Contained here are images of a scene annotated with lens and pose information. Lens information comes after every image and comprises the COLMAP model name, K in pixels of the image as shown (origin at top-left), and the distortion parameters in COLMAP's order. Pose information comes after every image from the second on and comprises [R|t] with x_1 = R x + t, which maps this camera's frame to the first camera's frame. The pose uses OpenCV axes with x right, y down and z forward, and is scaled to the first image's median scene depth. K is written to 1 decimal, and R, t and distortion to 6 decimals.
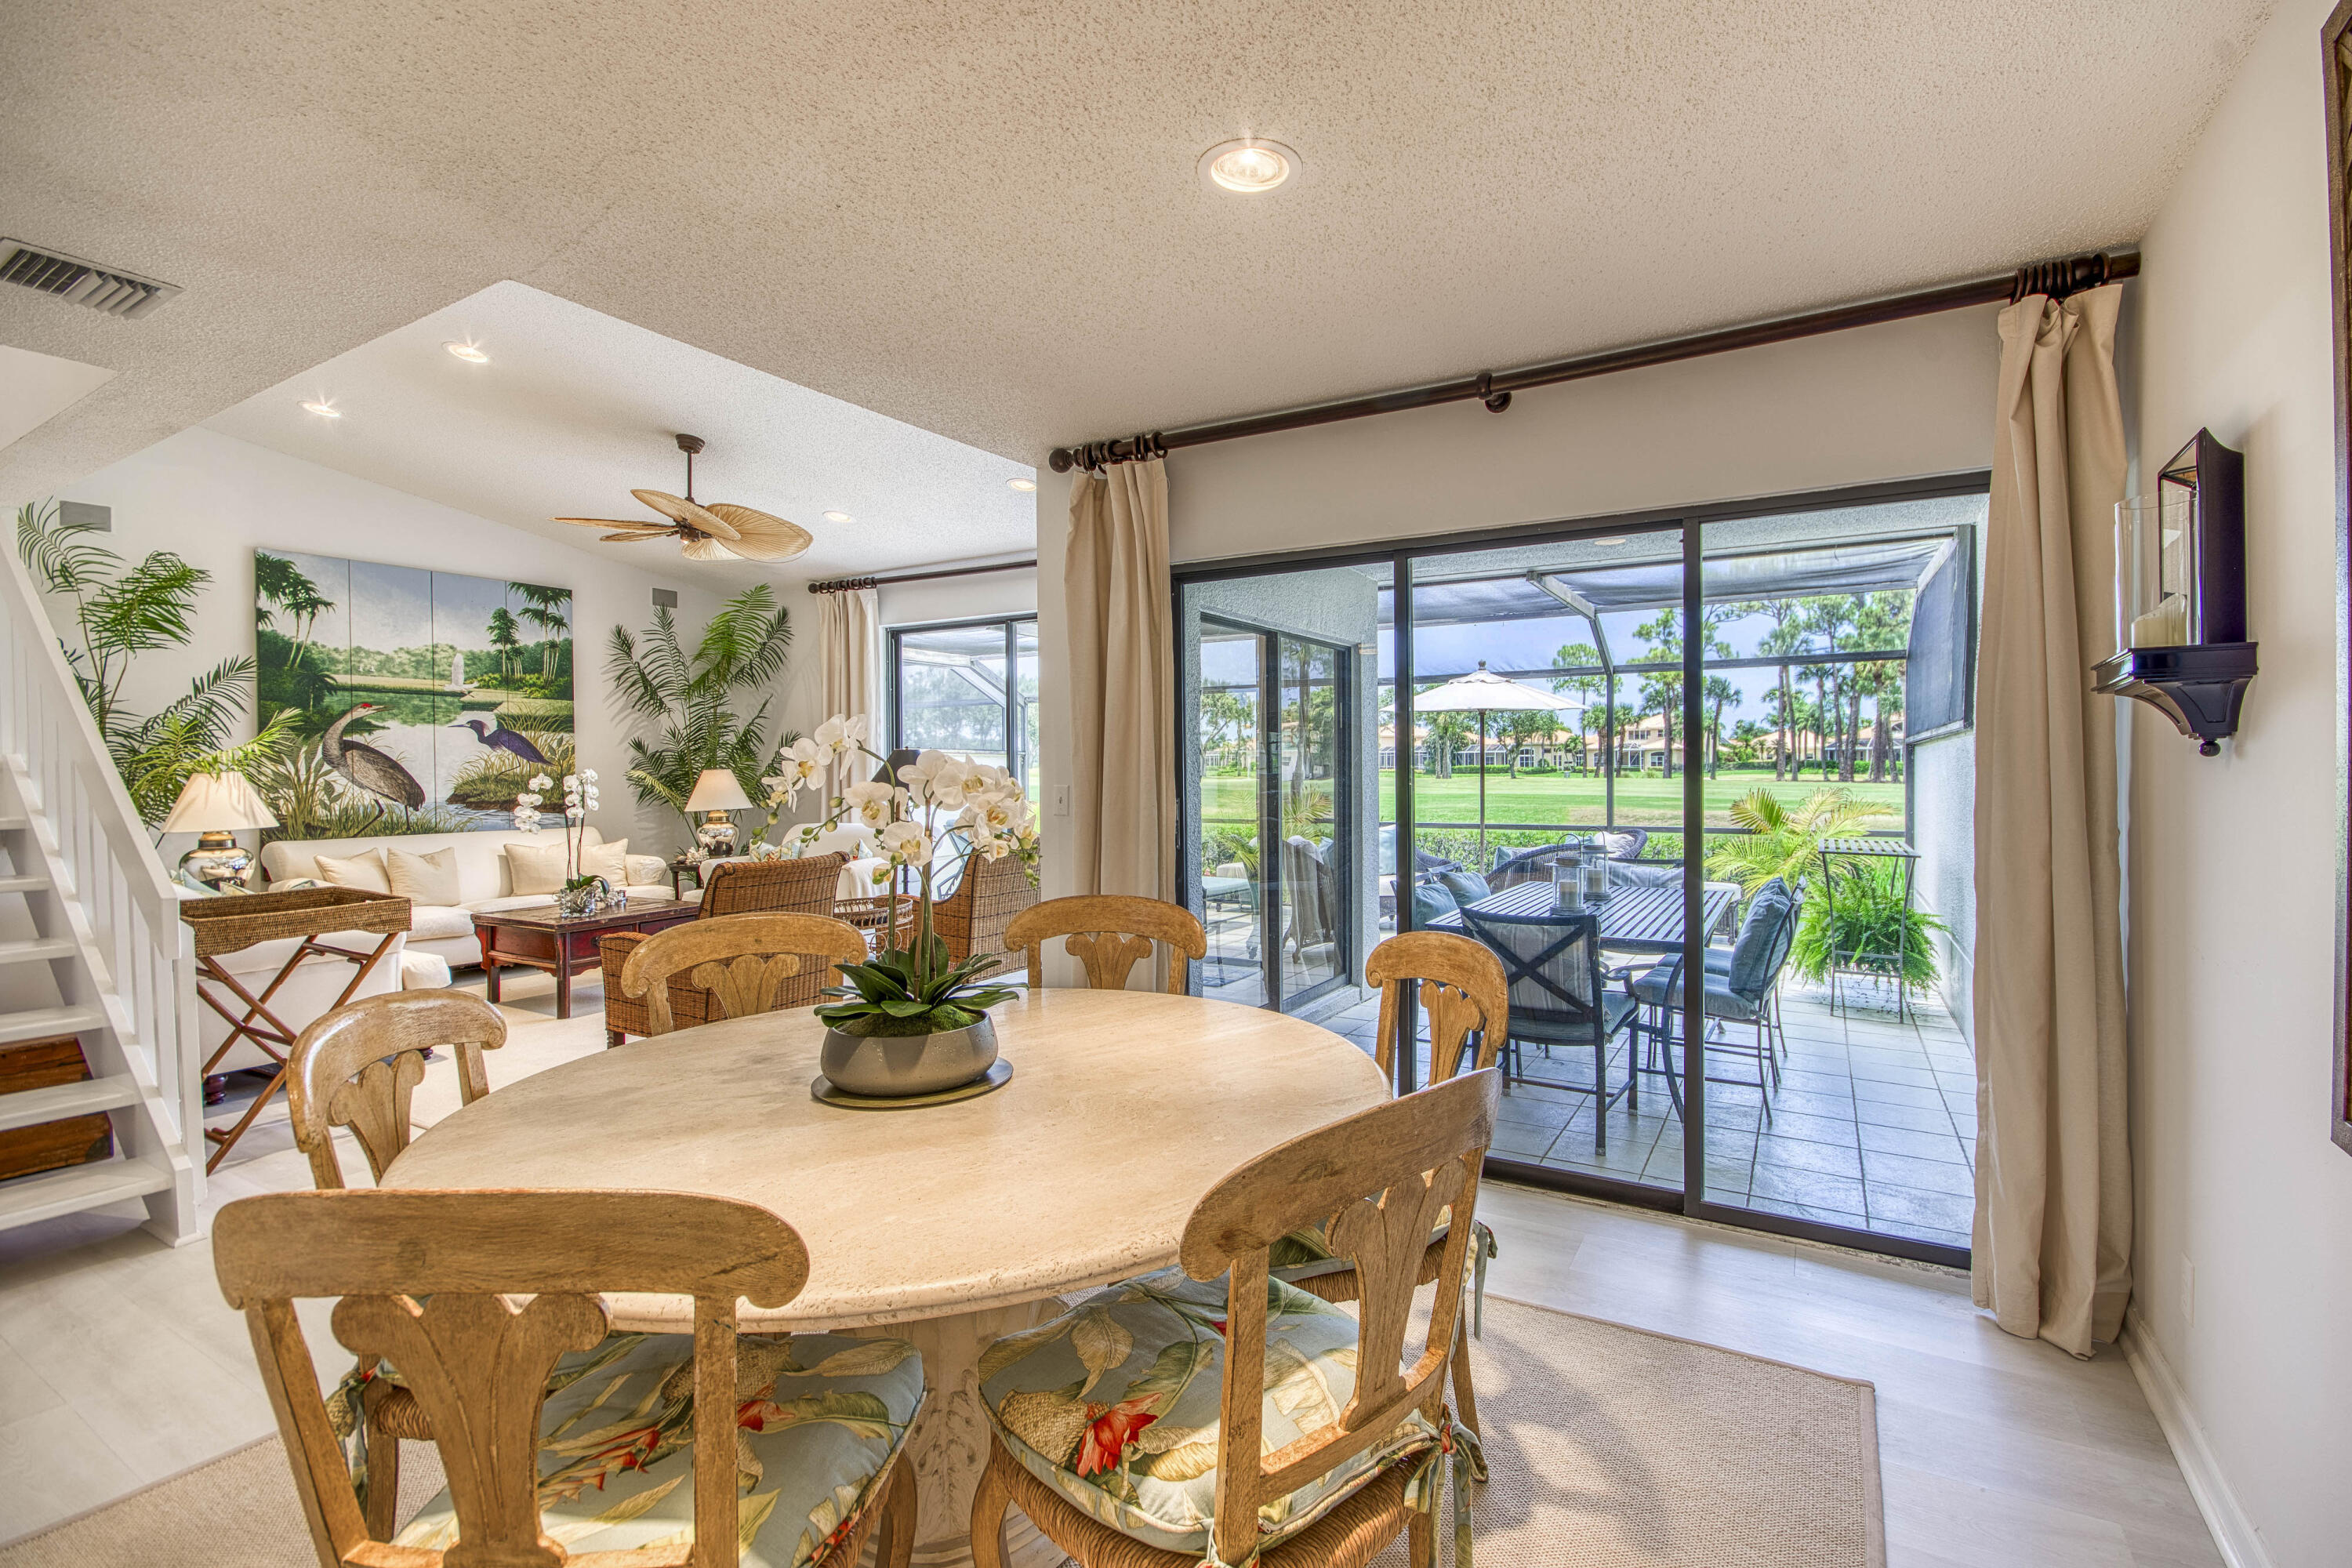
lens RADIAL K [[1037.3, 0, 1199.3], [0, 1037.3, 799.9], [0, 0, 1]] dist [-0.012965, -0.001894]
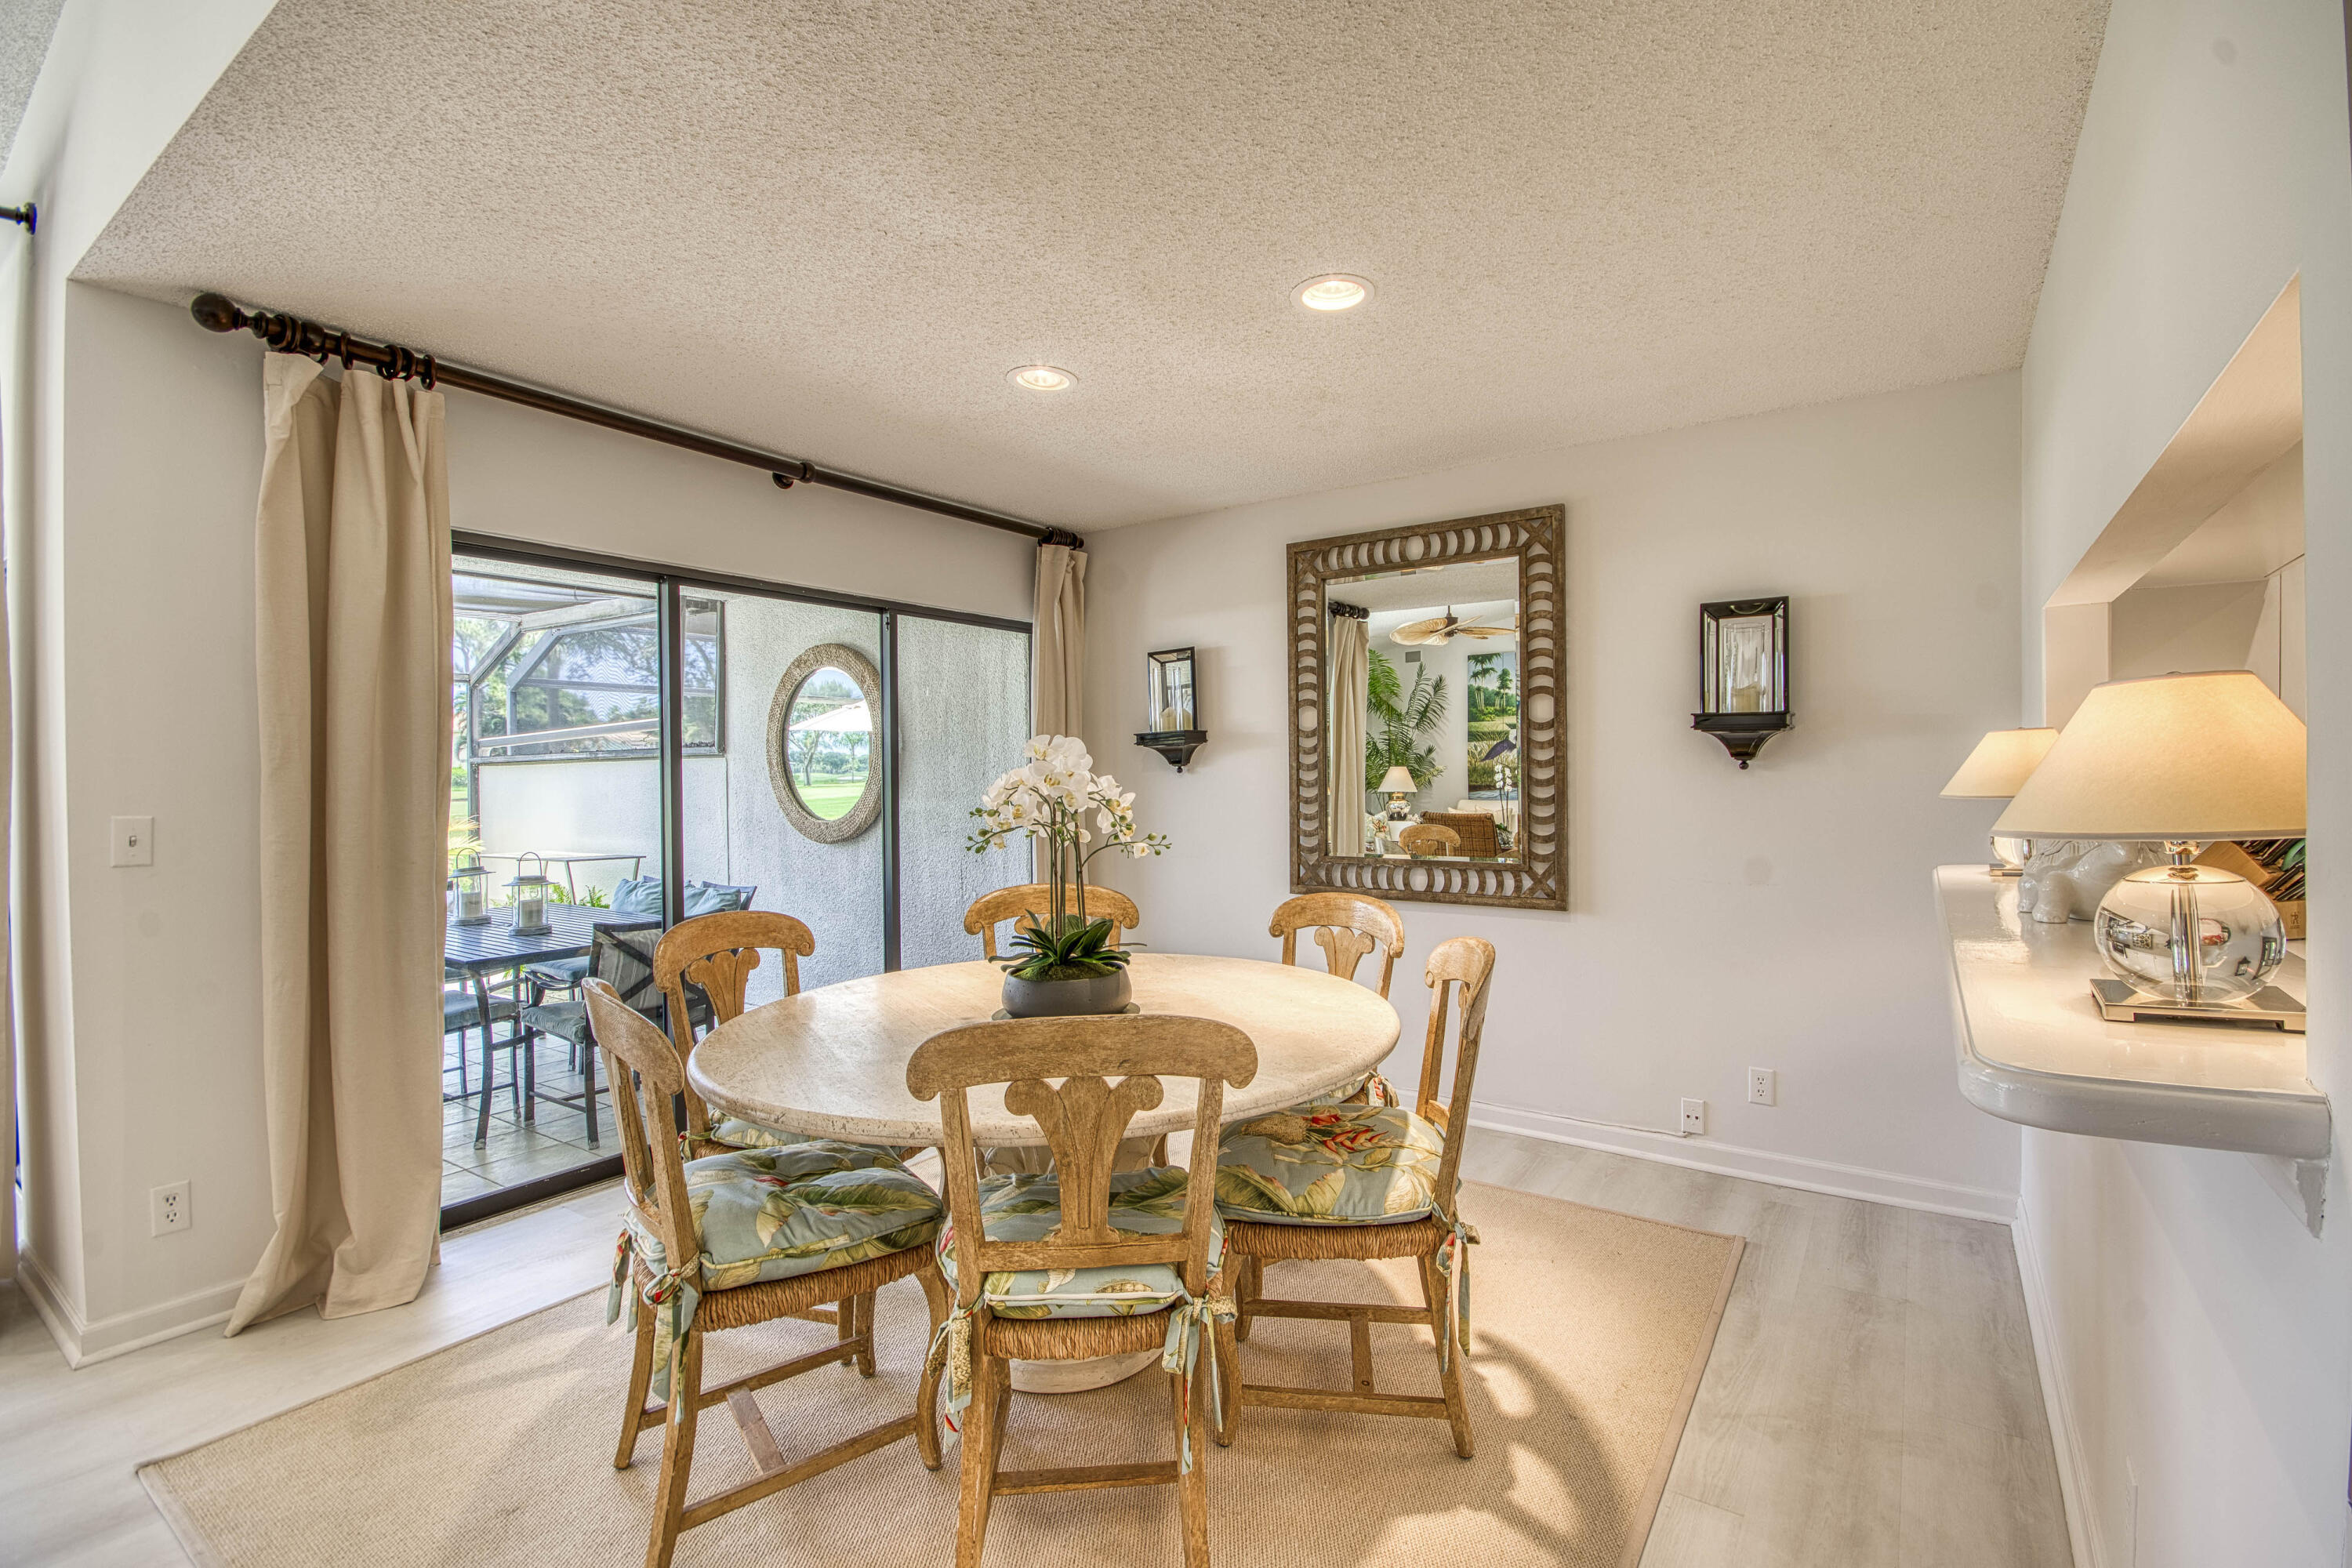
lens RADIAL K [[1037.3, 0, 1185.5], [0, 1037.3, 780.1], [0, 0, 1]] dist [-0.012965, -0.001894]
pose [[0.096992, -0.003541, 0.995279, -0.343681], [0.038049, 0.999276, -0.000152, -0.006181], [-0.994558, 0.037885, 0.097057, 0.167582]]
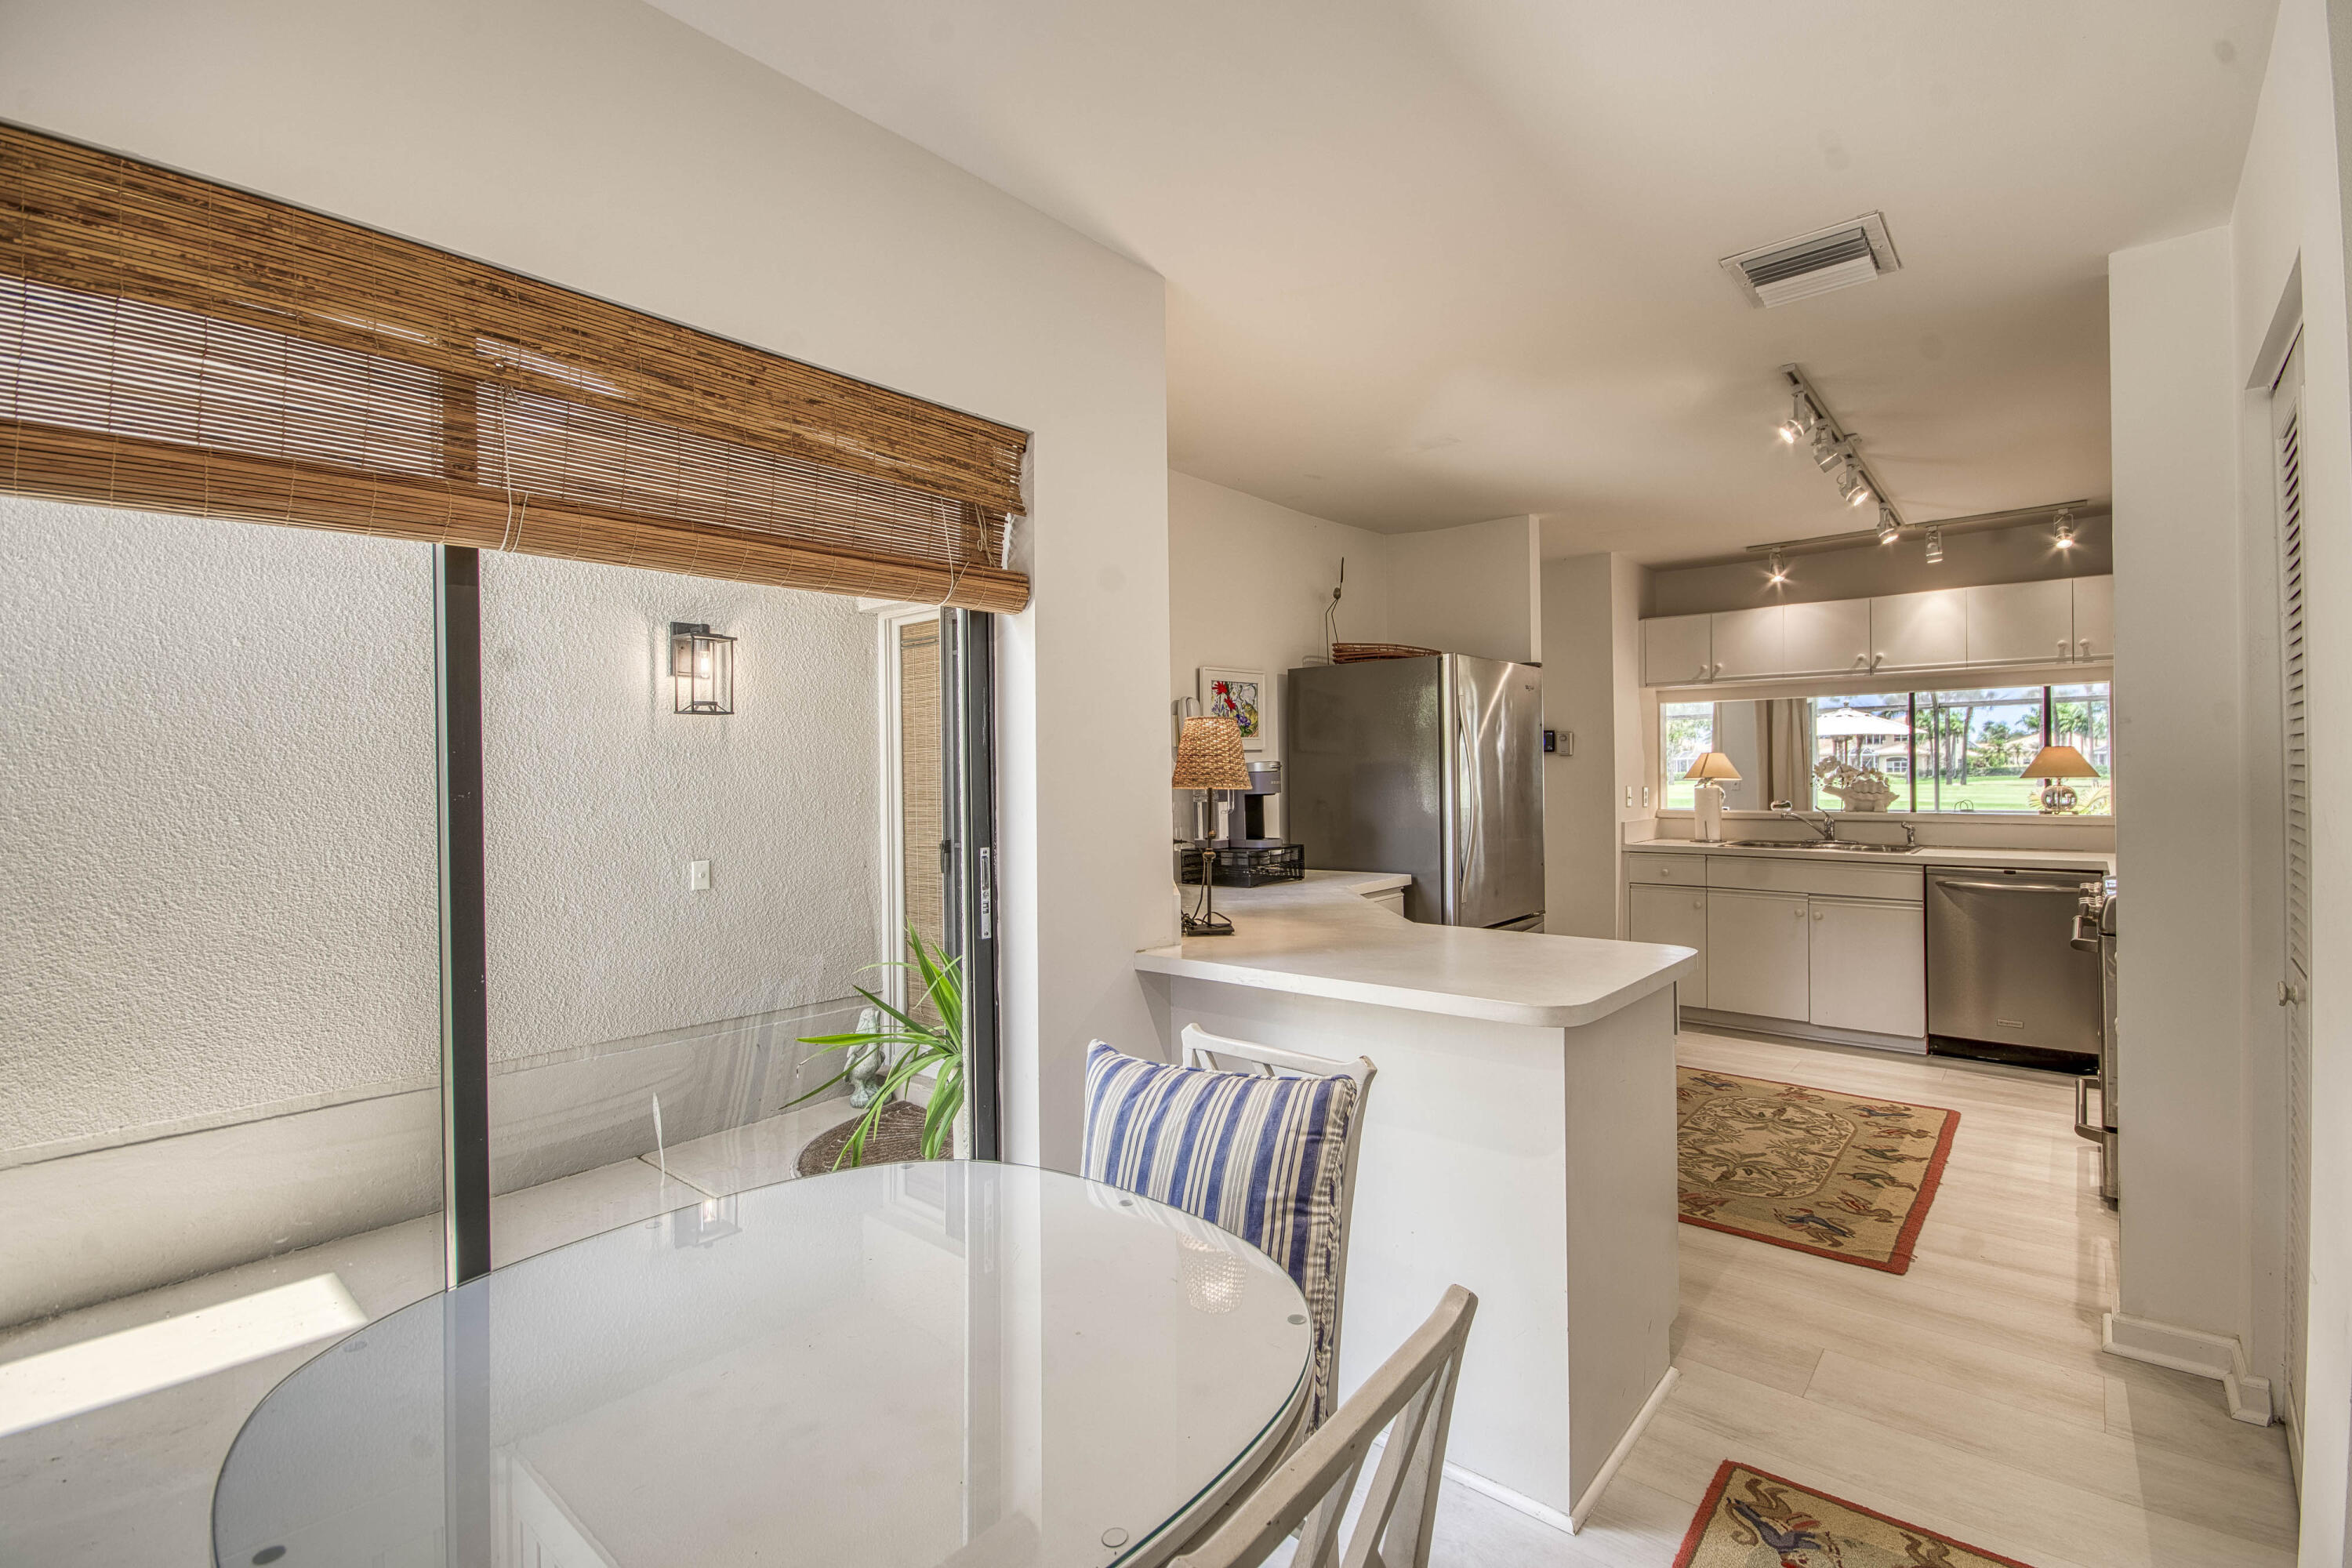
lens RADIAL K [[1037.3, 0, 1176.2], [0, 1037.3, 786.8], [0, 0, 1]] dist [-0.012965, -0.001894]
pose [[0.982942, -0.002353, -0.183903, -0.501100], [-0.001141, 0.999821, -0.018893, 0.002208], [0.183915, 0.018780, 0.982763, -0.839410]]
